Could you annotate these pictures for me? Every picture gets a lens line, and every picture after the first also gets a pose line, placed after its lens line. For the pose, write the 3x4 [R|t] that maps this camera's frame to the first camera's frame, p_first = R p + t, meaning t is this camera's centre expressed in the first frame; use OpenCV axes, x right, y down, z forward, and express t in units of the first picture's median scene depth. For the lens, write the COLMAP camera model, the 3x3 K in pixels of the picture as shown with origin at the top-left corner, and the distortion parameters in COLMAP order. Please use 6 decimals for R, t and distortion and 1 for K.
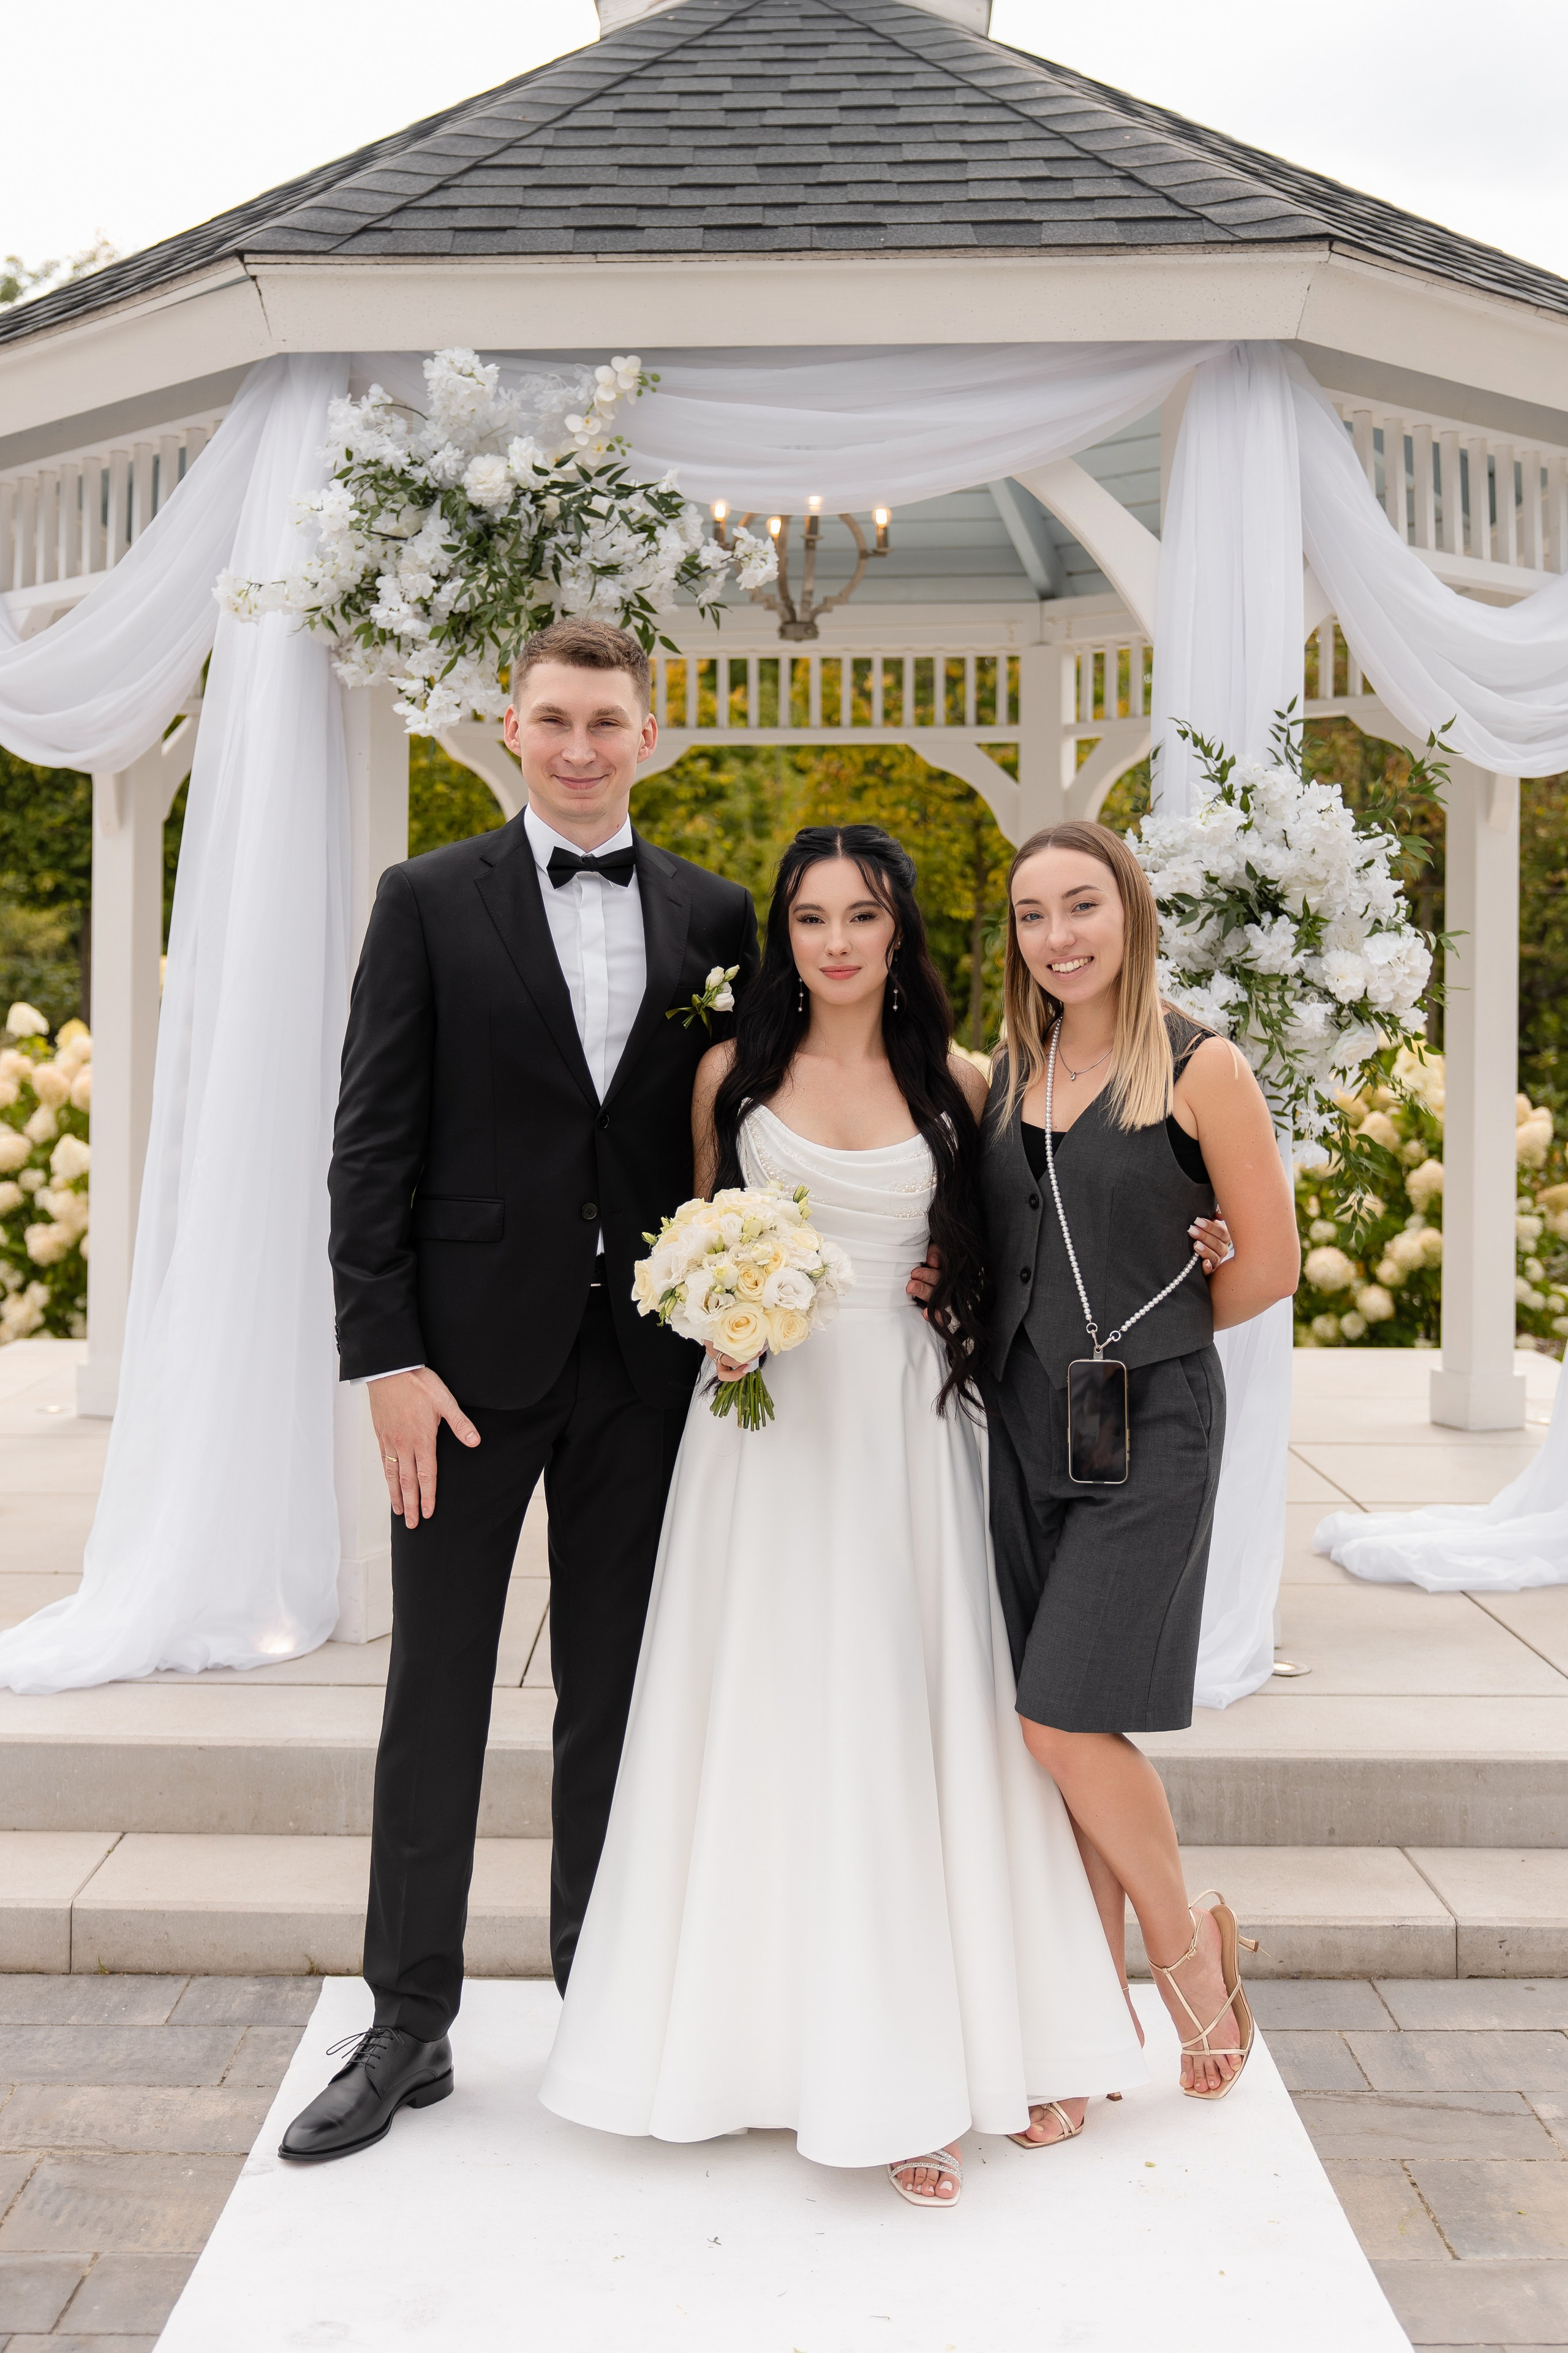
lens RADIAL K [[2800.5, 0, 657.5], [0, 2800.5, 981.7], [0, 0, 1]] dist [0.010374, -0.053811]
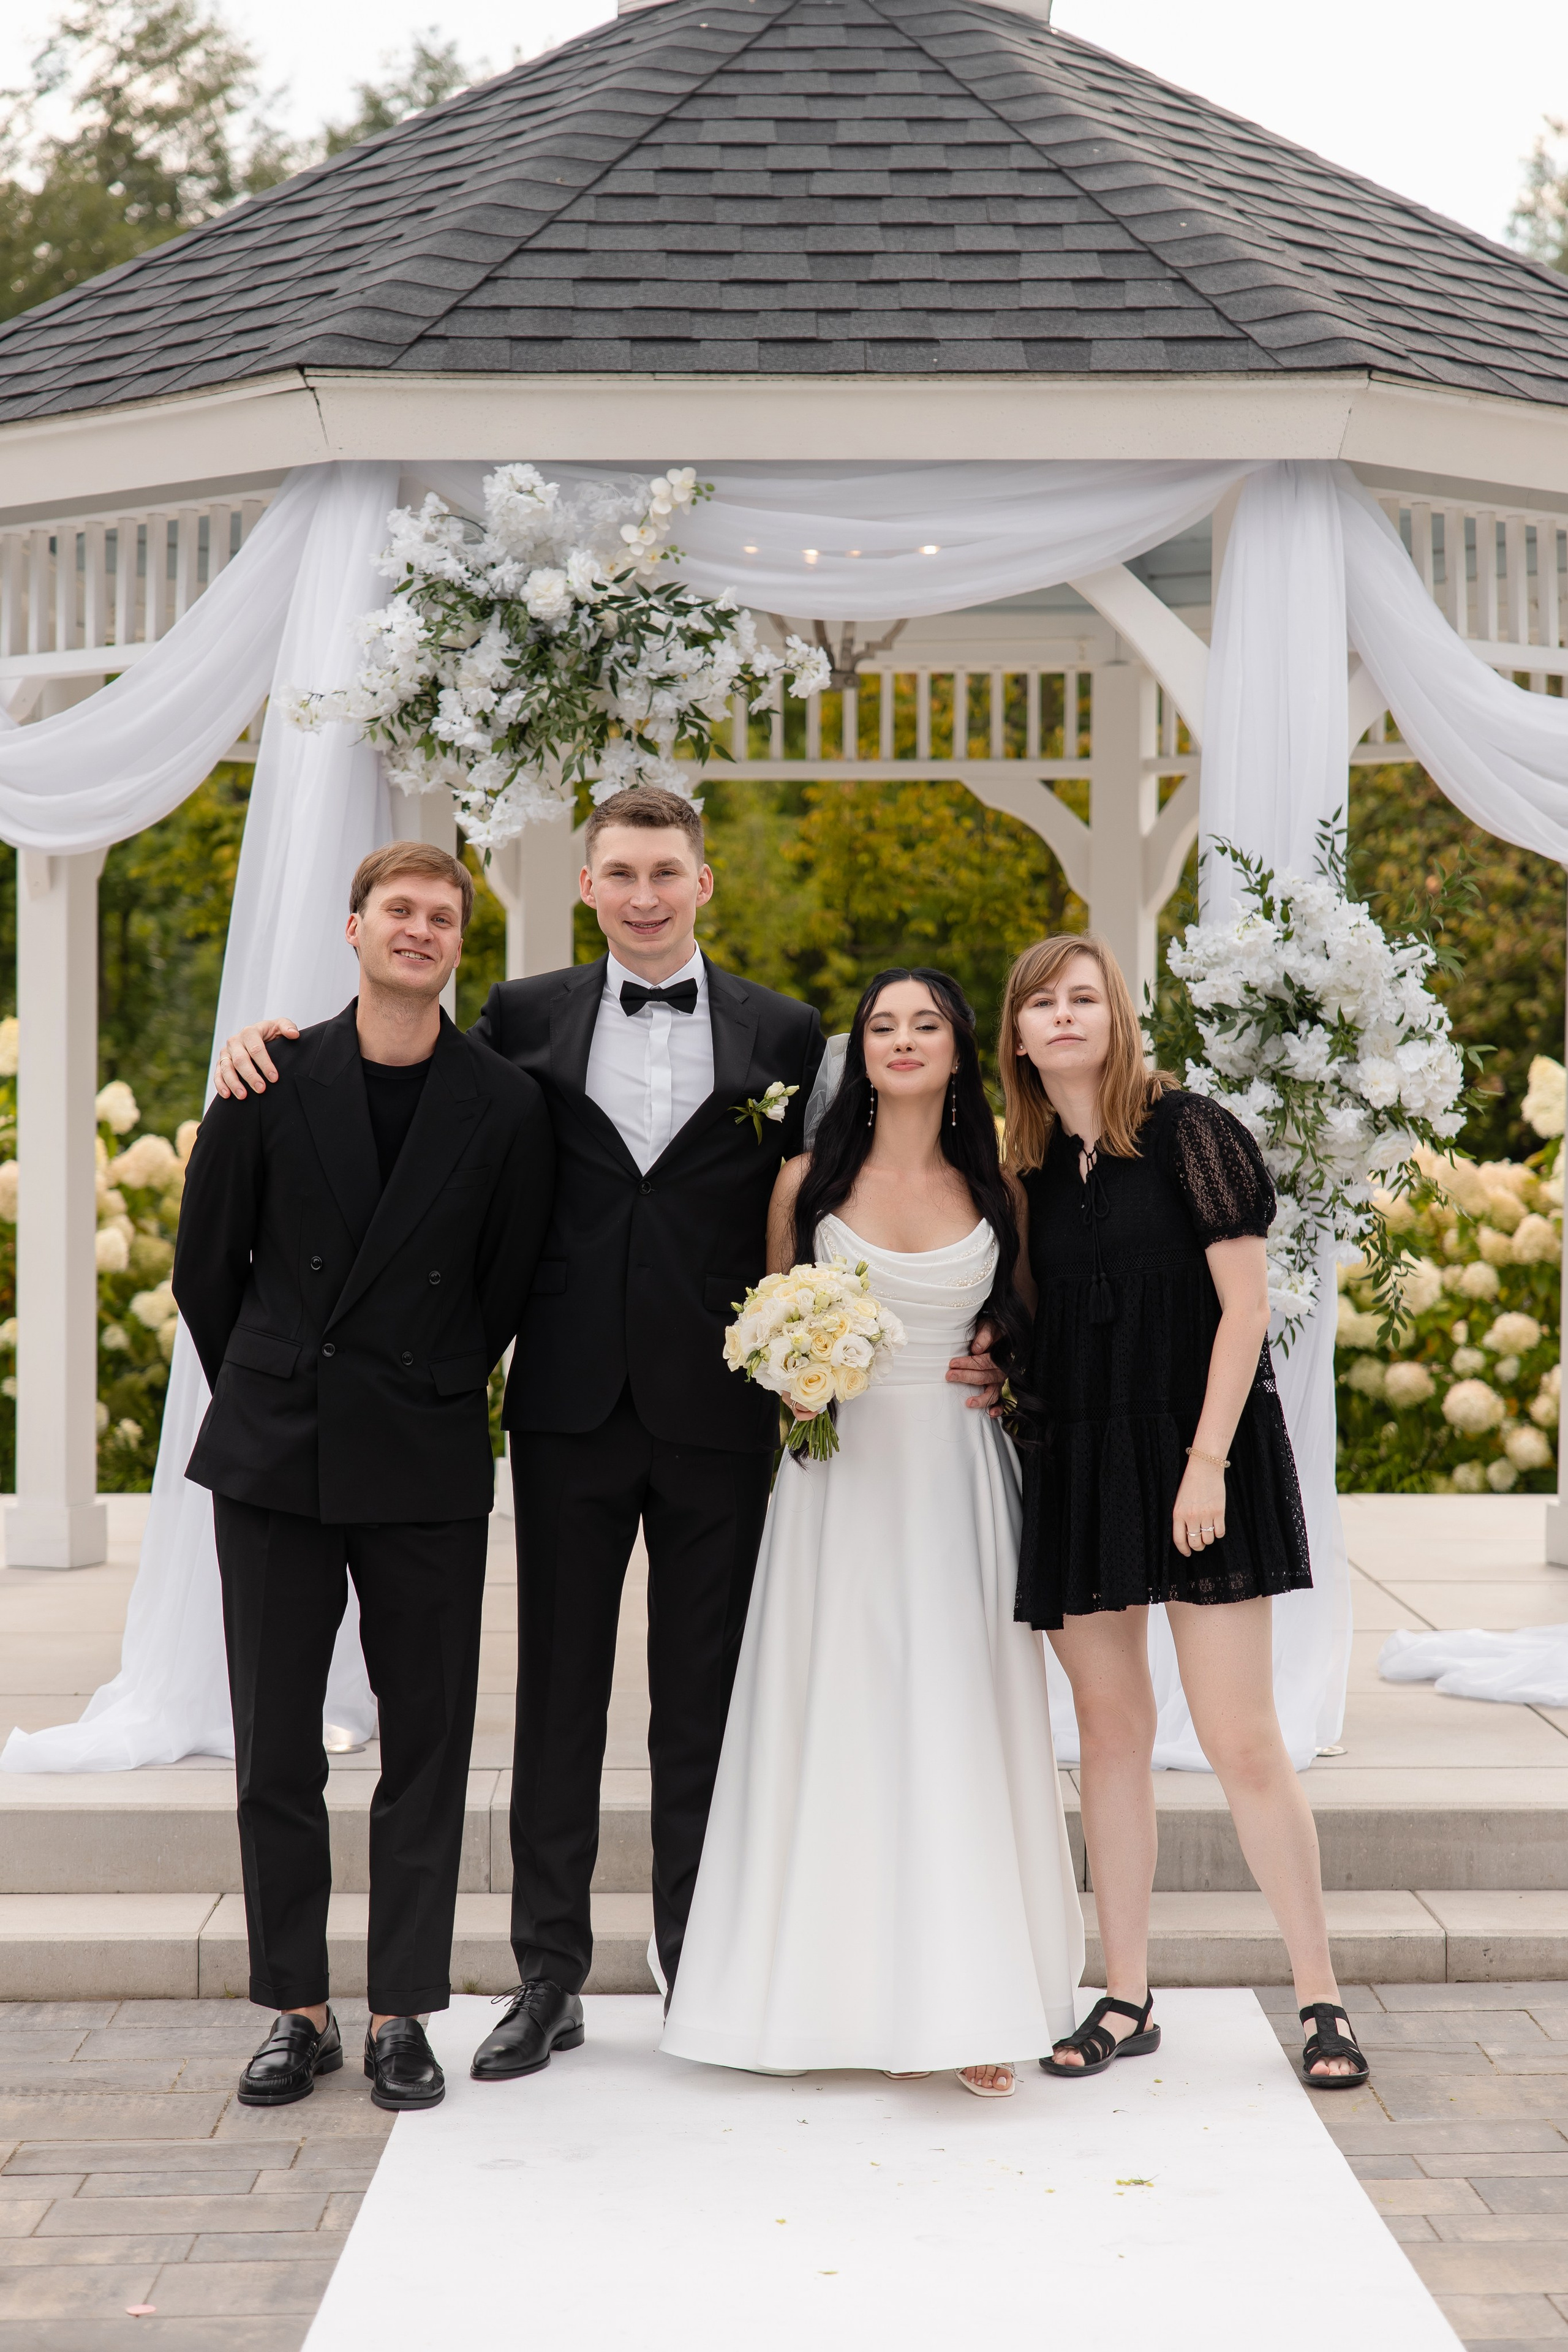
lens RADIAL K [[4470.3, 0, 784.3], [0, 4470.3, 1181.8], [0, 0, 1]] dist [0.048480, 0.124727]
pose [[0.998773, -0.001692, 0.049492, -0.055064], [-0.000192, 0.999276, 0.038055, -0.027670], [-0.049521, -0.038018, 0.998049, -0.629155]]
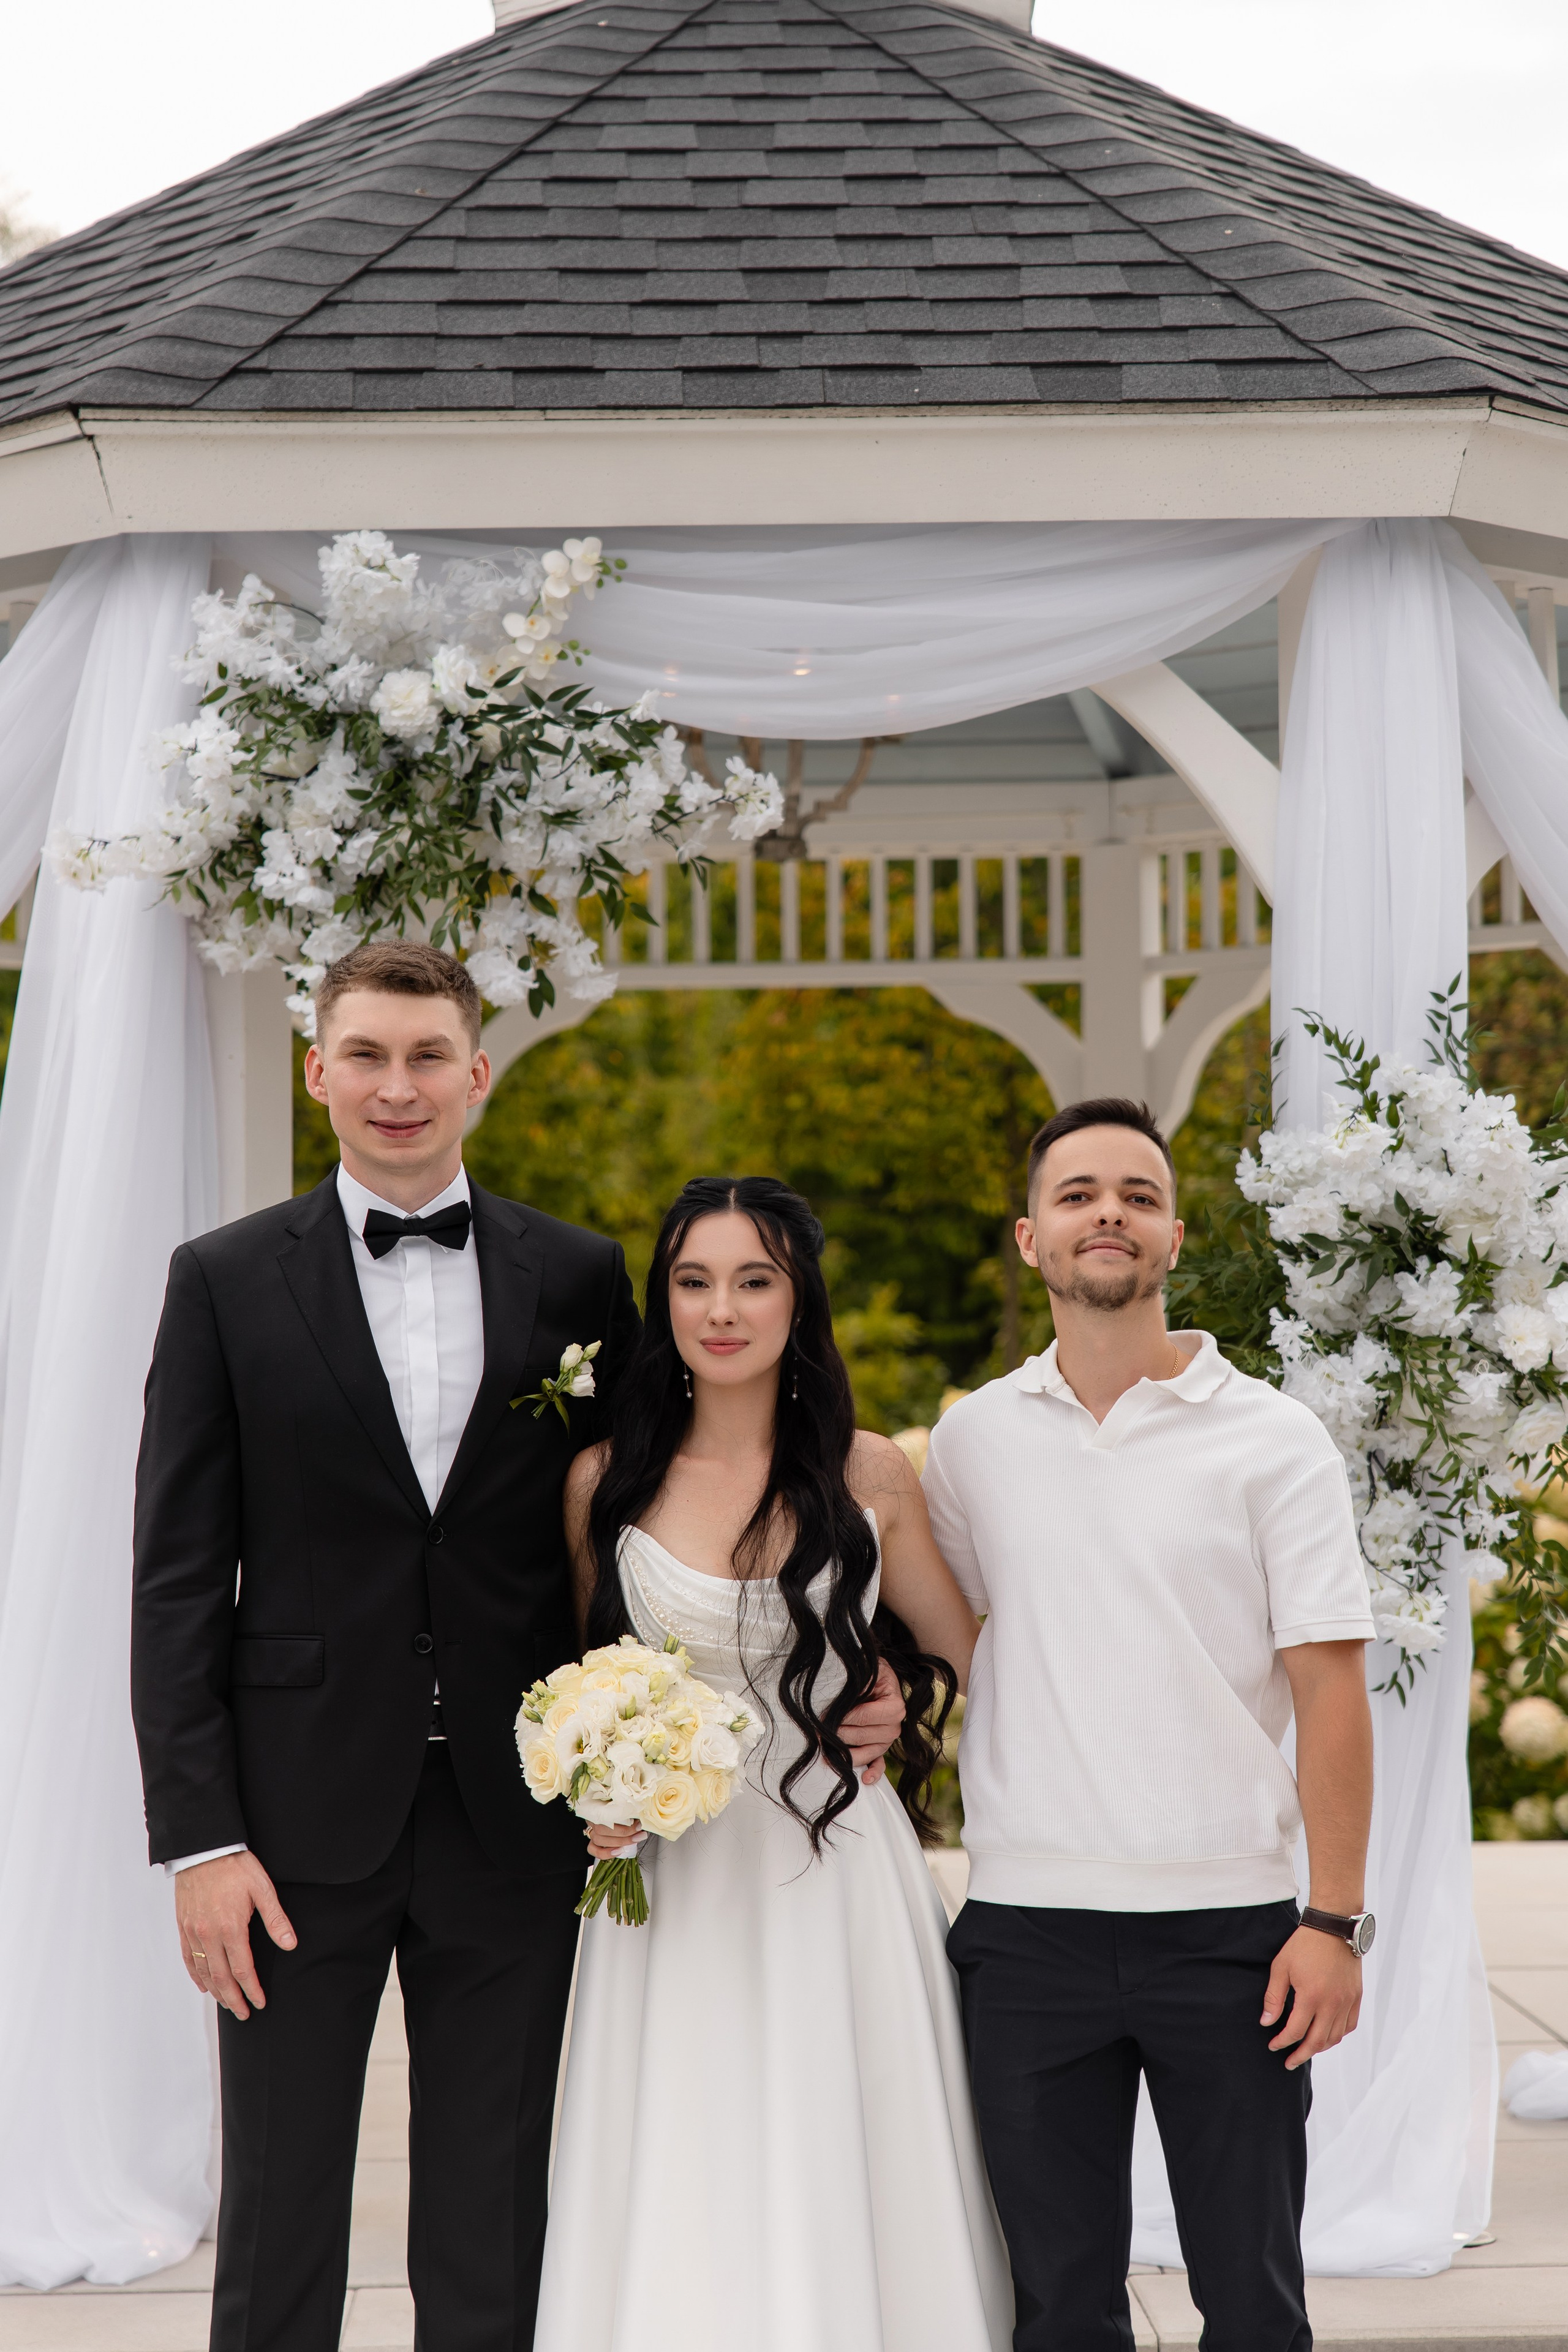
lens RADIAL K [[4613.4, 0, 783.5], [0, 4613.4, 1201.6], [0, 0, 1]] dist [0.035884, 0.023813]
pose [[0.997516, -0.013053, 0.069226, -0.046562], [0.014378, 0.999722, -0.018683, -0.018238], [-0.068963, 0.019632, 0.997426, -0.258209]]
